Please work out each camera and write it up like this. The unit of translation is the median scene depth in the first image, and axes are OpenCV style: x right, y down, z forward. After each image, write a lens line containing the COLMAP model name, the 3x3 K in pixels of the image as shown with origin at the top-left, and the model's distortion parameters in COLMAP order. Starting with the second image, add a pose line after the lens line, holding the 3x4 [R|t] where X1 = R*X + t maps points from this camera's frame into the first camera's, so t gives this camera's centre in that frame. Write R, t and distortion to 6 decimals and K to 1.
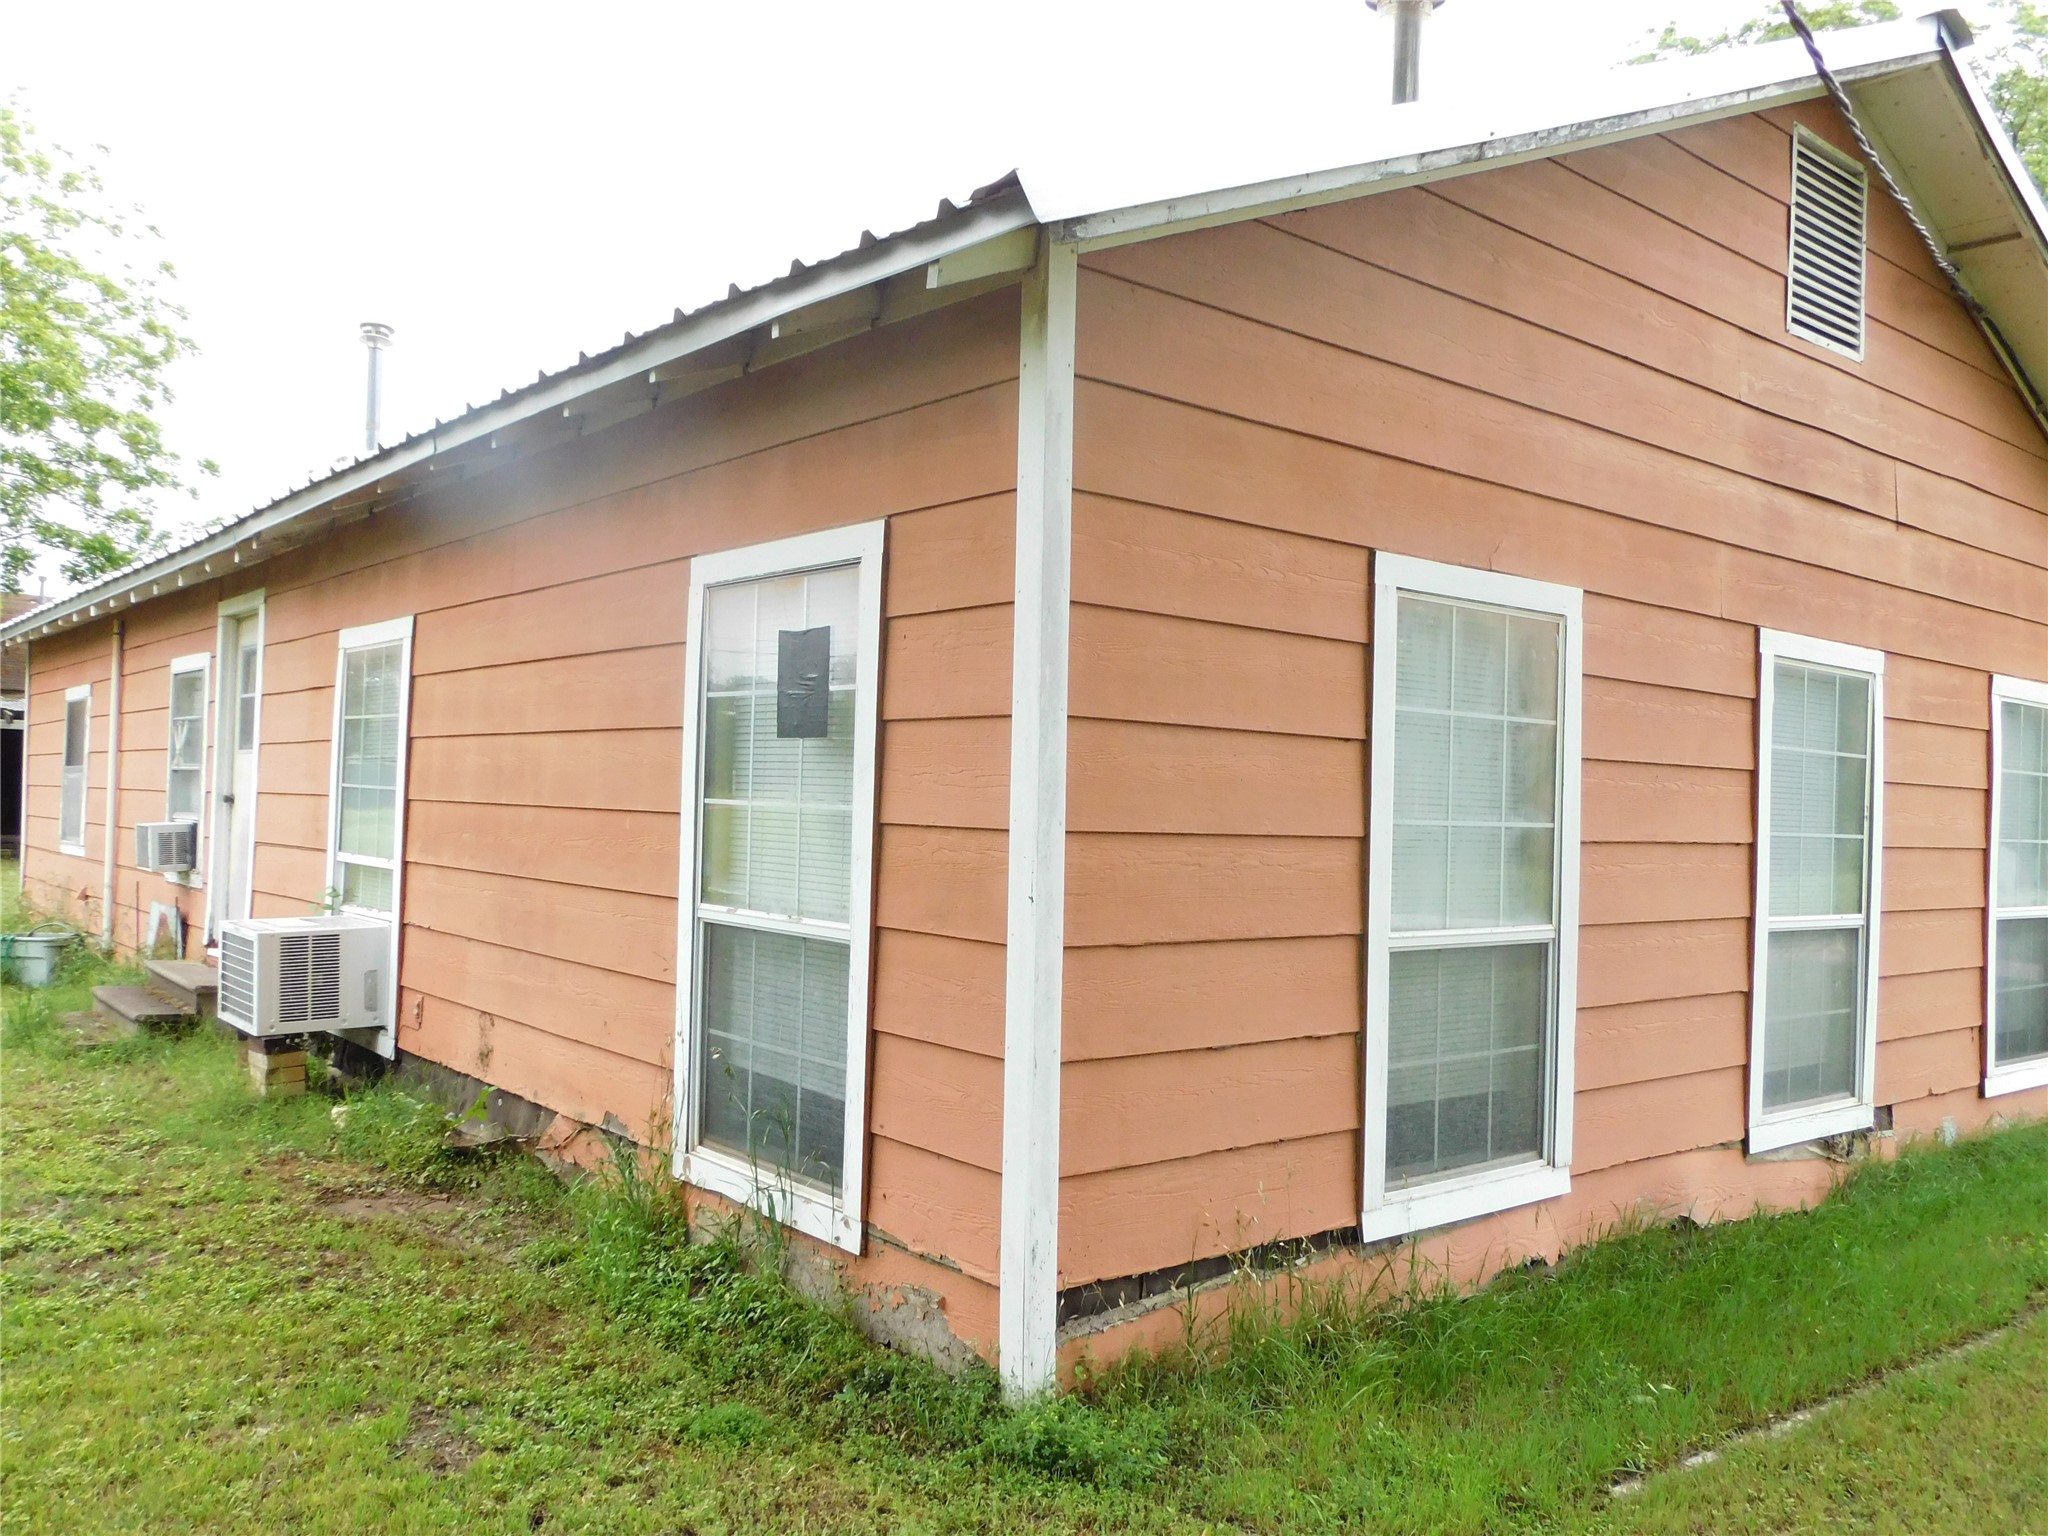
lens RADIAL K [[1644.4, 0, 1026.0], [0, 1644.4, 773.9], [0, 0, 1]] dist [-0.029076, -0.001675]
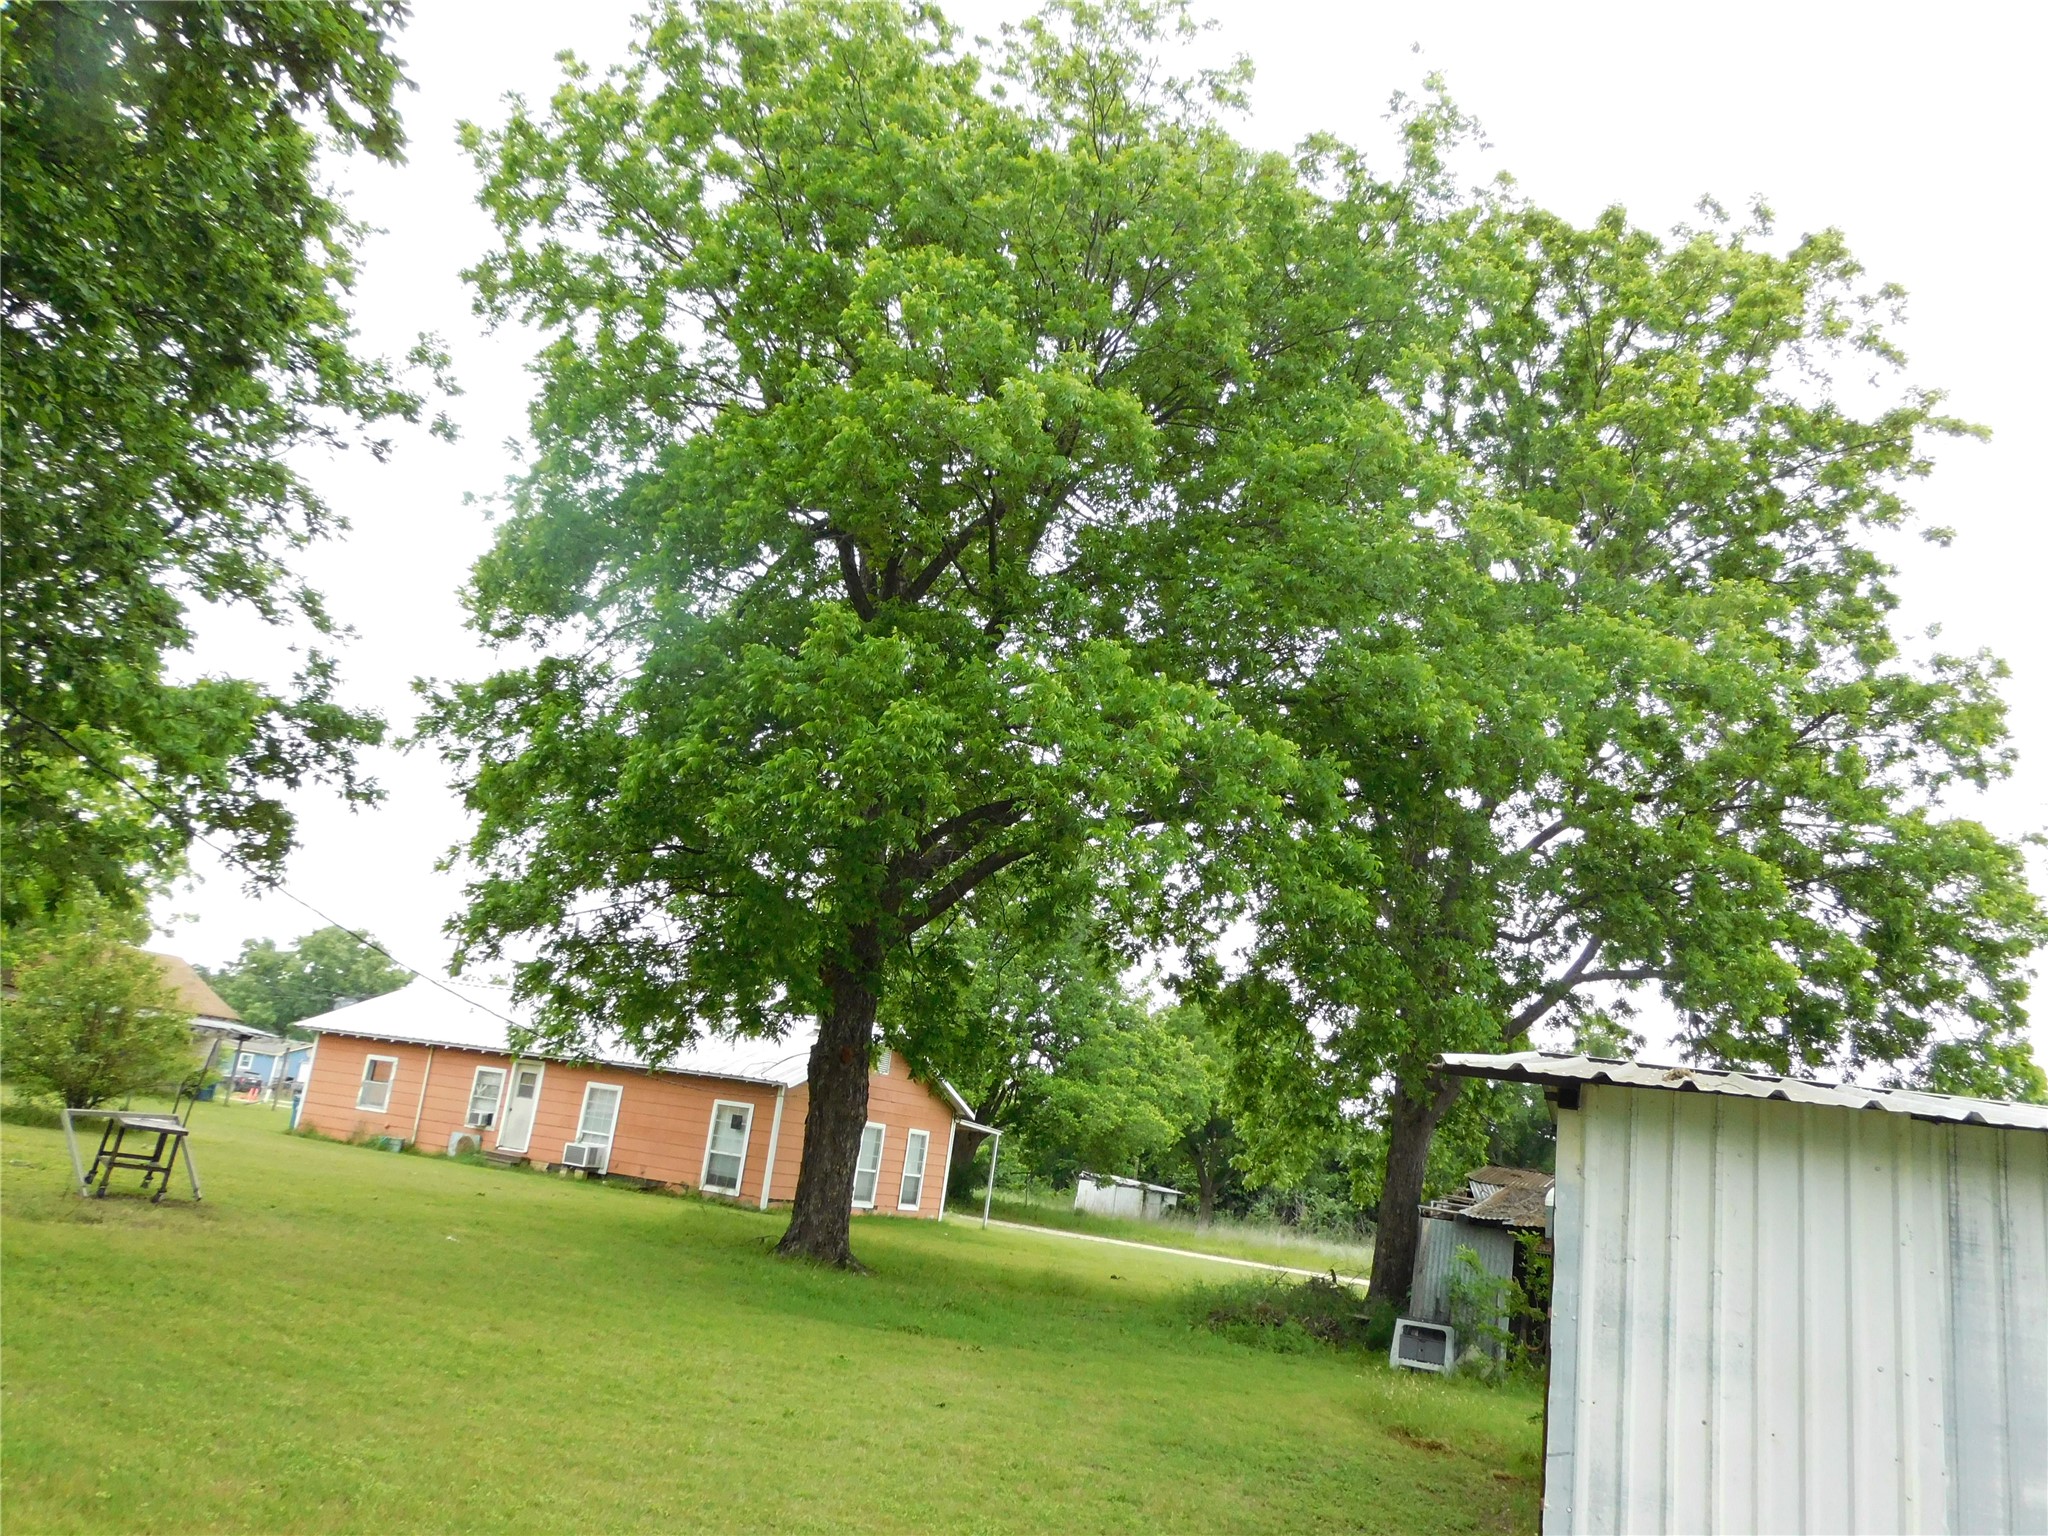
lens RADIAL K [[1498.8, 0, 1022.8], [0, 1498.8, 770.2], [0, 0, 1]] dist [0.002494, 0.001892]
pose [[0.902547, 0.191364, 0.385732, -2.000502], [-0.114582, 0.970256, -0.213249, -0.321193], [-0.415067, 0.148270, 0.897628, -6.271167]]
